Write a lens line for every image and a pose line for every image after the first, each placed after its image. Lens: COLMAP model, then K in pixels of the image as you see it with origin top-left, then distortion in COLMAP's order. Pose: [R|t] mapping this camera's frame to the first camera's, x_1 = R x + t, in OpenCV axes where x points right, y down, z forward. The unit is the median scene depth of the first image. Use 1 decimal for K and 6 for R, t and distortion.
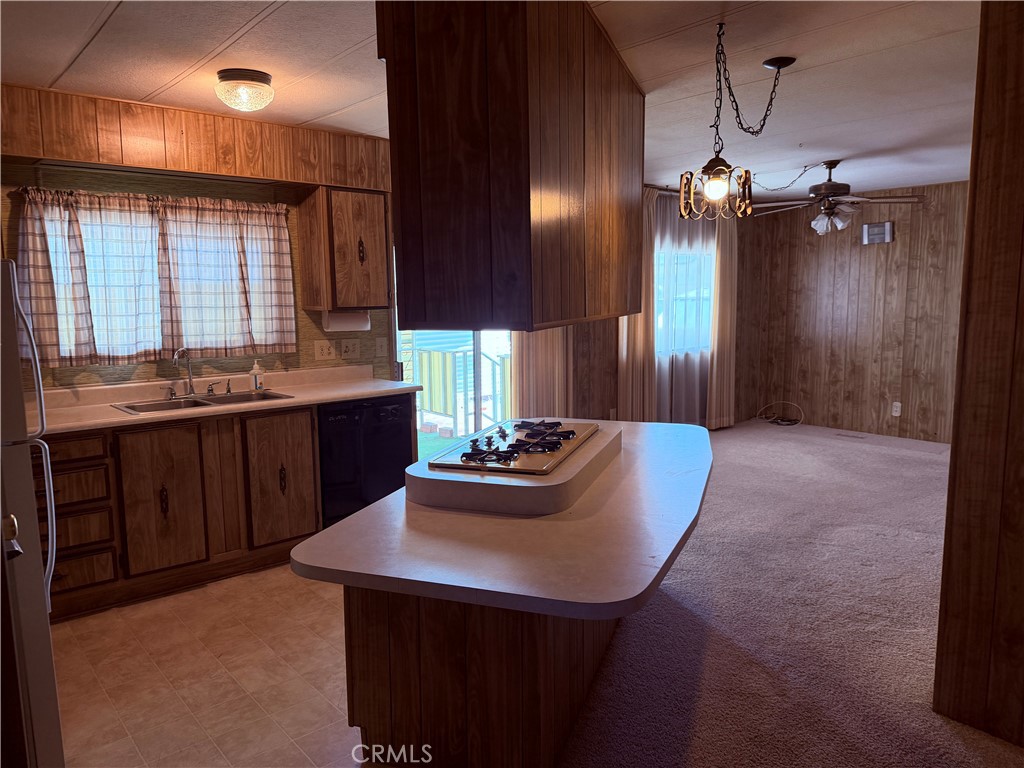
lens RADIAL K [[735.4, 0, 516.2], [0, 735.4, 384.6], [0, 0, 1]] dist [0.100527, -0.160491]
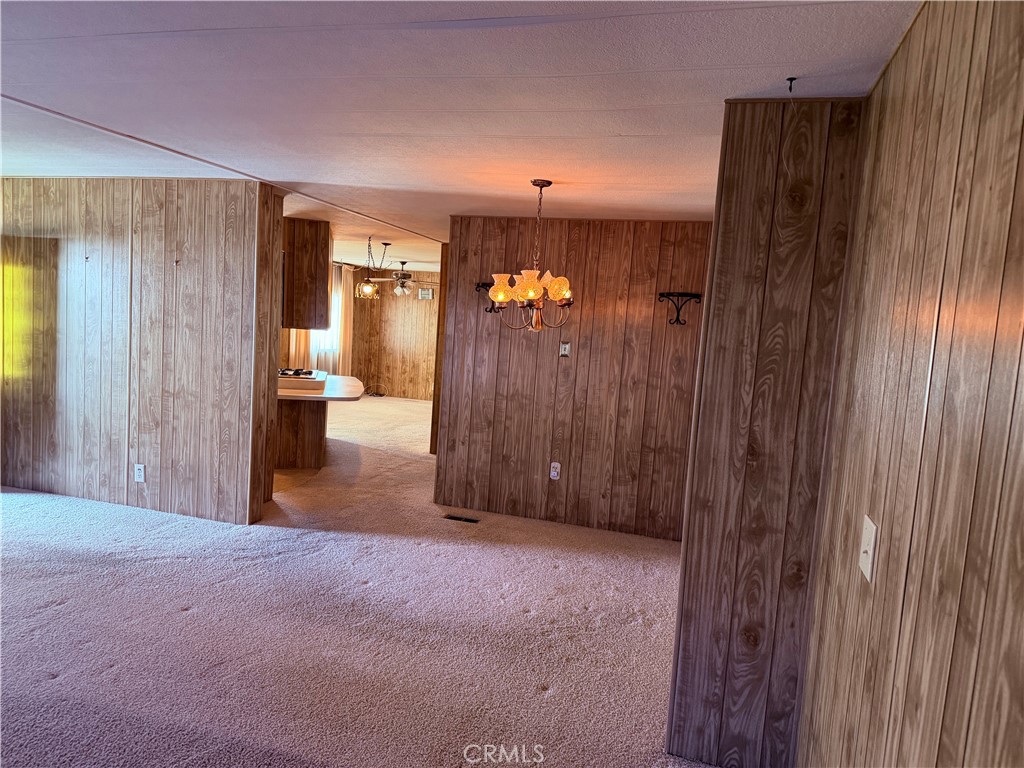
lens RADIAL K [[735.4, 0, 516.2], [0, 735.4, 384.6], [0, 0, 1]] dist [0.100527, -0.160491]
pose [[0.850324, 0.021829, 0.525807, -0.284163], [-0.007924, 0.999557, -0.028681, 0.074929], [-0.526200, 0.020222, 0.850120, -0.669918]]
